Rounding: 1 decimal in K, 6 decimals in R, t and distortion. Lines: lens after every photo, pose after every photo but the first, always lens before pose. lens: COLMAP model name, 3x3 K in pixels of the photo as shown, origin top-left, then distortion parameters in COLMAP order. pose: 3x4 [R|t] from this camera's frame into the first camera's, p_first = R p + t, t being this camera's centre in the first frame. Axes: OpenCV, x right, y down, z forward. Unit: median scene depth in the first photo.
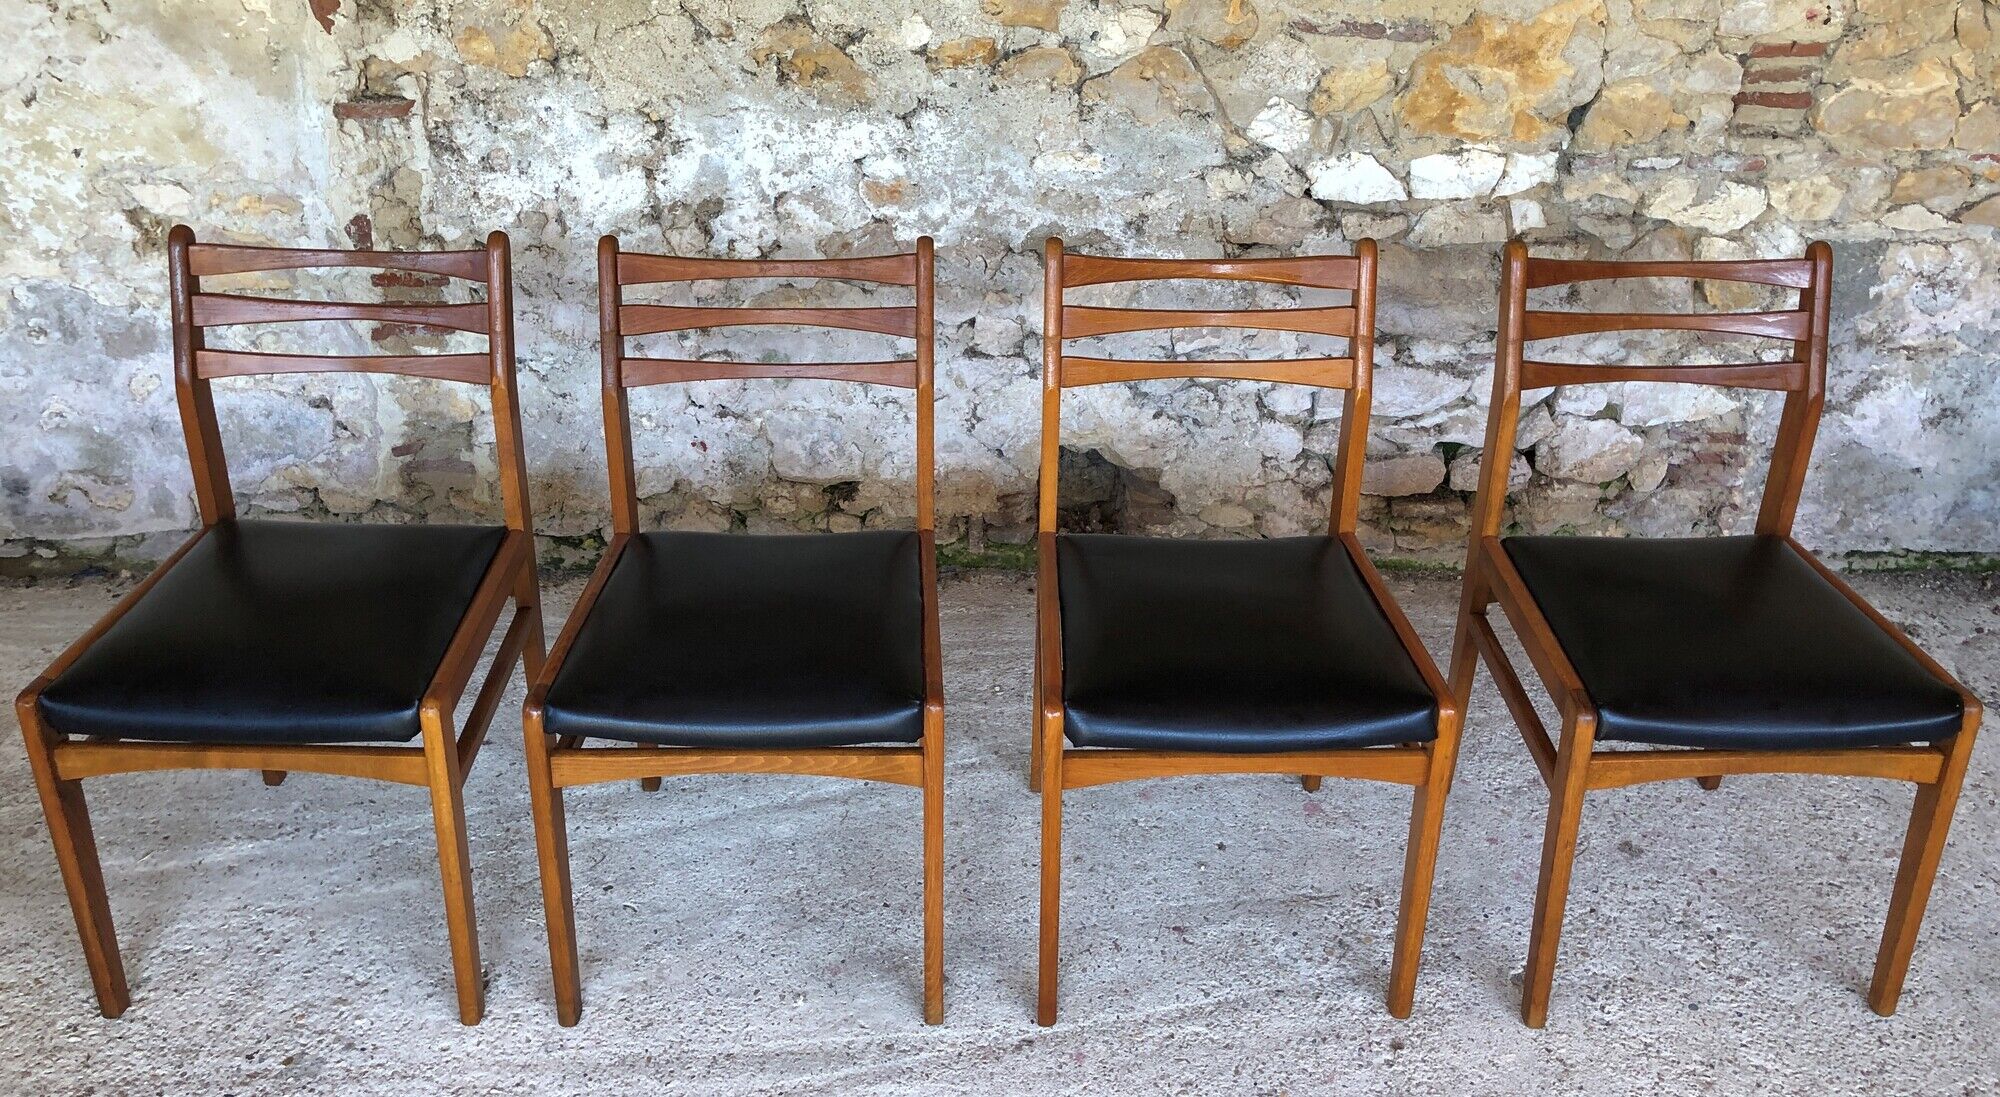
lens RADIAL K [[1626.2, 0, 994.4], [0, 1626.2, 373.6], [0, 0, 1]] dist [0.043766, -0.052536]
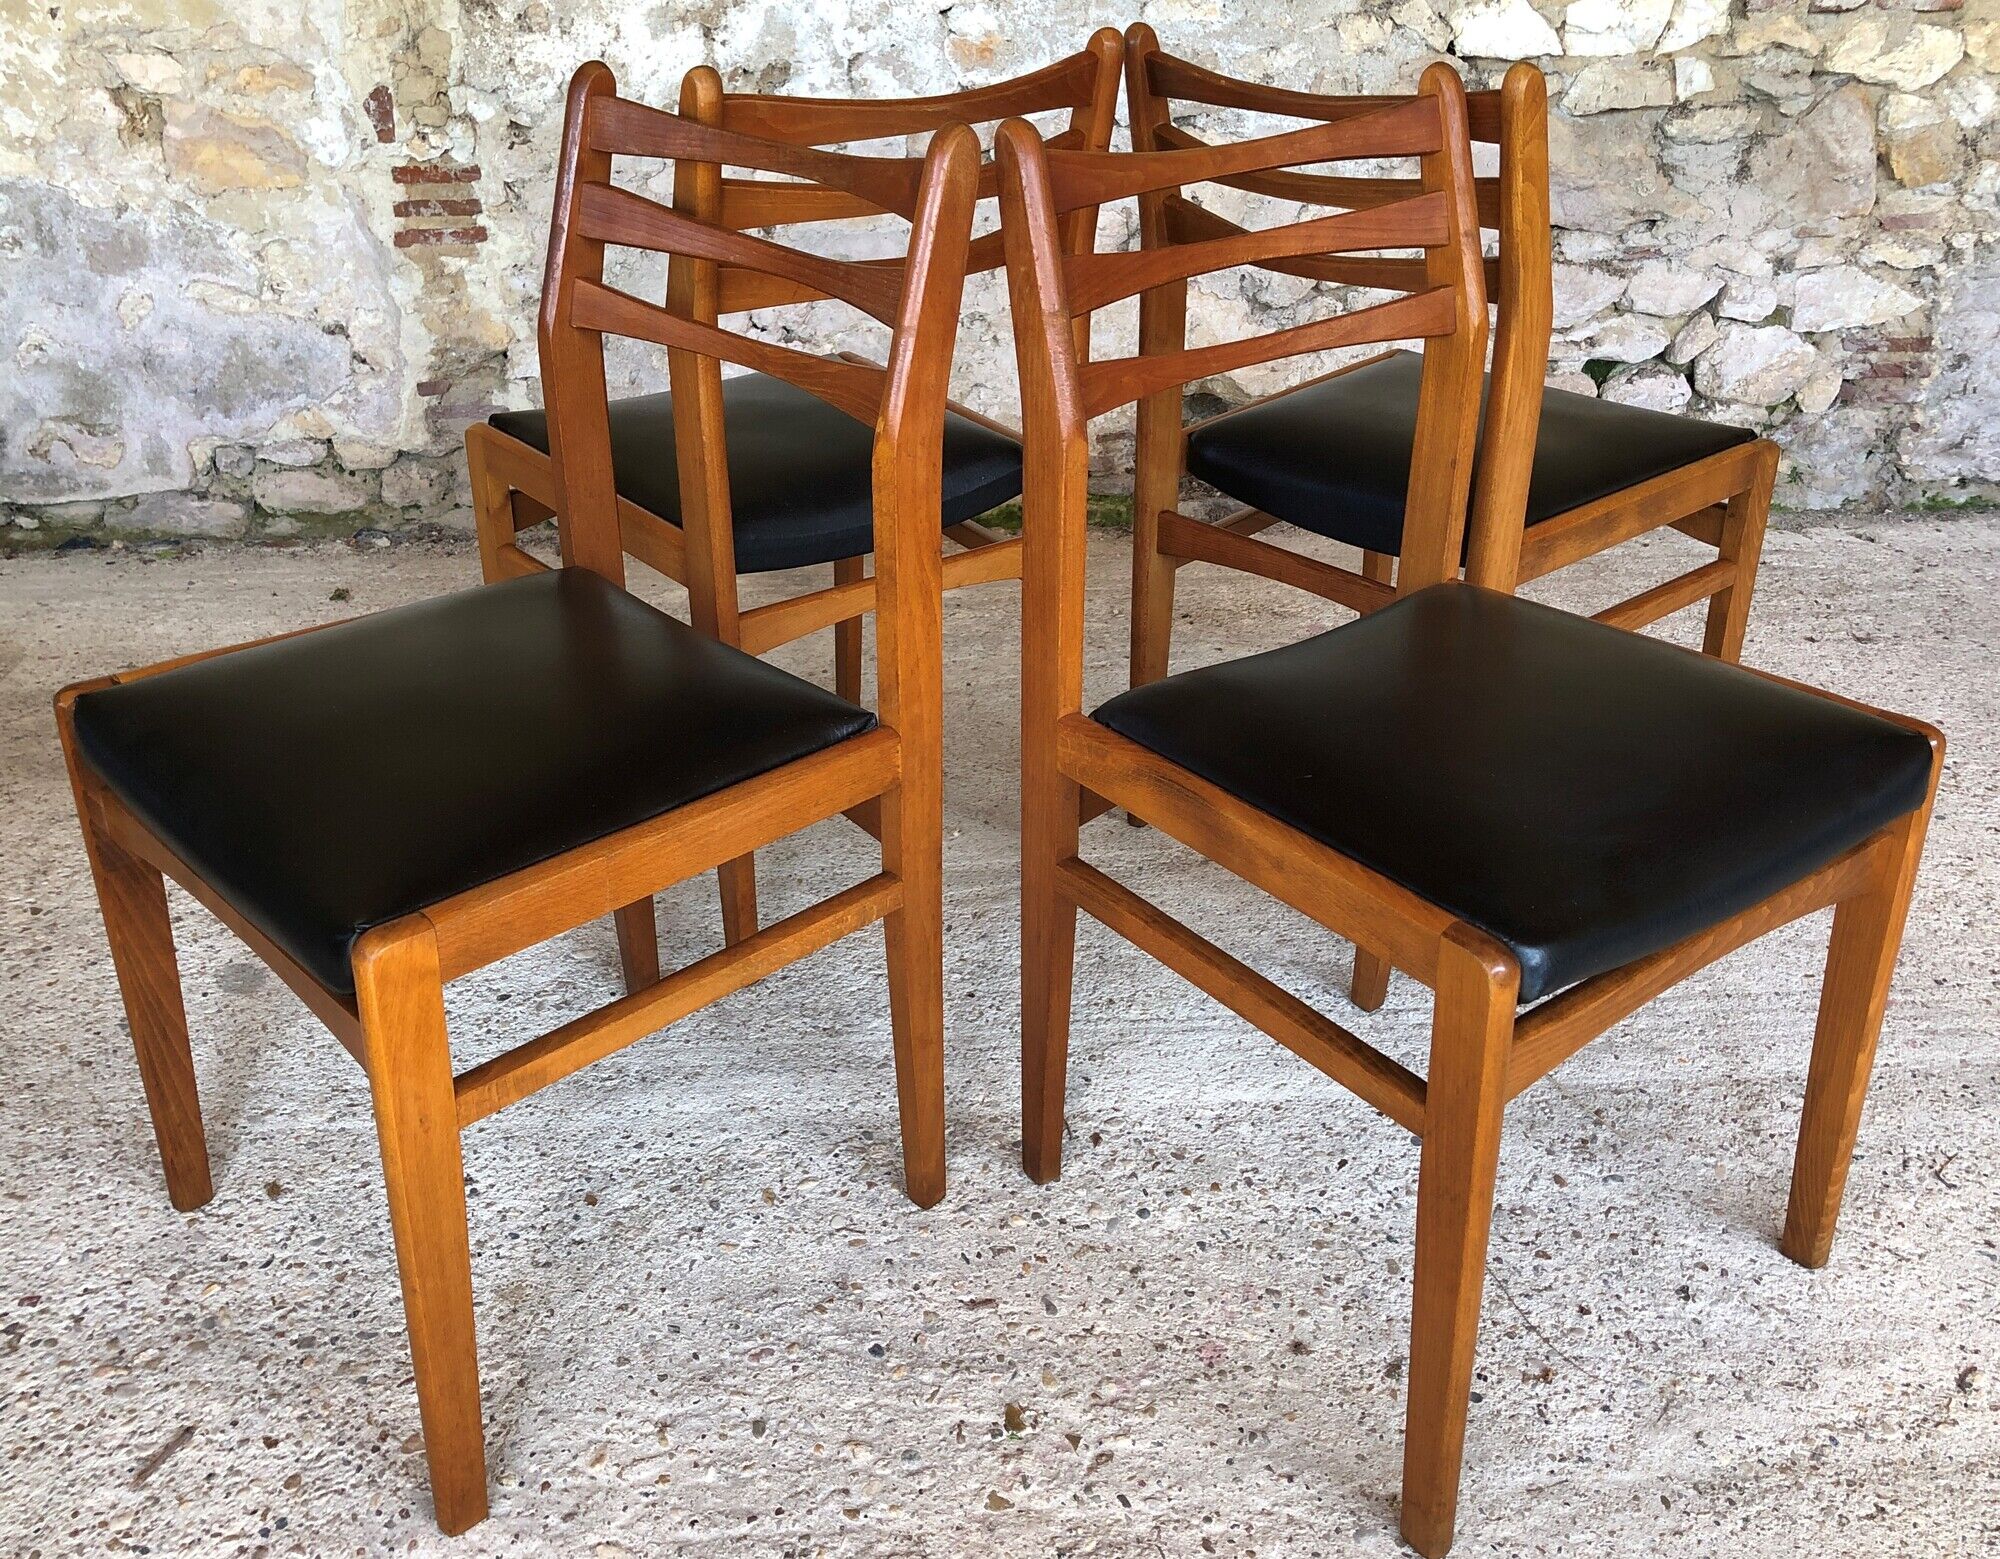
lens RADIAL K [[1810.2, 0, 974.1], [0, 1810.2, 760.1], [0, 0, 1]] dist [0.017632, 0.000000]
pose [[0.999442, -0.027756, 0.018559, -0.097294], [0.027065, 0.998967, 0.036514, 0.236276], [-0.019554, -0.035991, 0.999161, 0.005909]]
